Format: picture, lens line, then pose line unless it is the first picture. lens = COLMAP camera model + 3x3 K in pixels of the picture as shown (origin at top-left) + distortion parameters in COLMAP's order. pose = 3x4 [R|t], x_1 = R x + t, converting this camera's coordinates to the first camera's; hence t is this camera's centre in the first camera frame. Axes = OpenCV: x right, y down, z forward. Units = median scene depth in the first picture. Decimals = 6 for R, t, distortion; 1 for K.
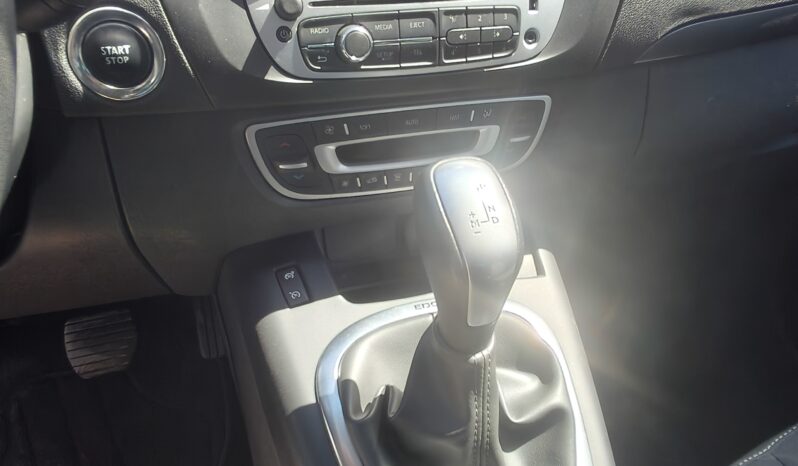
lens RADIAL K [[614.1, 0, 399.0], [0, 614.1, 233.0], [0, 0, 1]] dist [-0.009690, -0.001297]
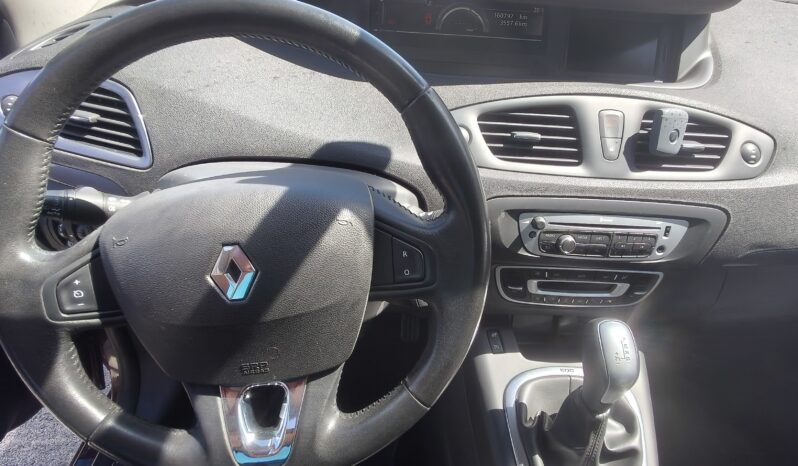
lens RADIAL K [[456.4, 0, 399.0], [0, 456.4, 233.0], [0, 0, 1]] dist [0.001666, 0.000664]
pose [[0.957808, 0.196517, -0.209724, -0.263428], [-0.196755, 0.980250, 0.019944, -0.243041], [0.209501, 0.022161, 0.977557, -0.514398]]
